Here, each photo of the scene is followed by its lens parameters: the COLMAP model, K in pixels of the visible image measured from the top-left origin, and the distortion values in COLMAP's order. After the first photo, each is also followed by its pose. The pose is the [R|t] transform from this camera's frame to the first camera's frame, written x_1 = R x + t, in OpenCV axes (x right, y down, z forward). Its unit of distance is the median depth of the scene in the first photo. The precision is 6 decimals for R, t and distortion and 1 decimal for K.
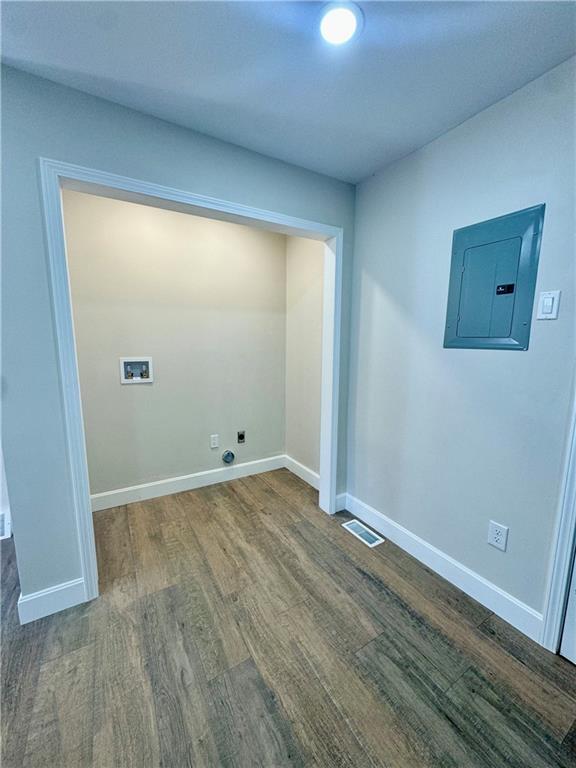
lens RADIAL K [[305.4, 0, 287.3], [0, 305.4, 382.8], [0, 0, 1]] dist [-0.002586, 0.000522]
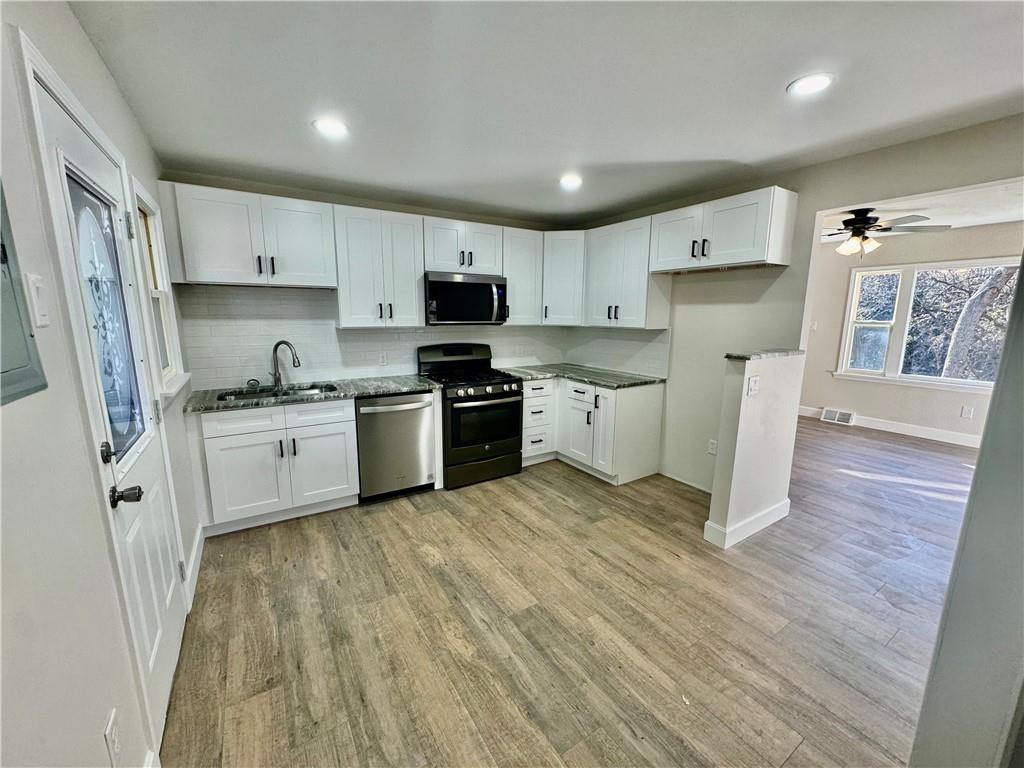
lens RADIAL K [[407.2, 0, 509.9], [0, 407.2, 386.1], [0, 0, 1]] dist [-0.002586, 0.000522]
pose [[-0.999594, -0.010432, -0.026517, 0.044758], [-0.018126, 0.950806, 0.309255, -0.285655], [0.021987, 0.309610, -0.950609, 1.454299]]
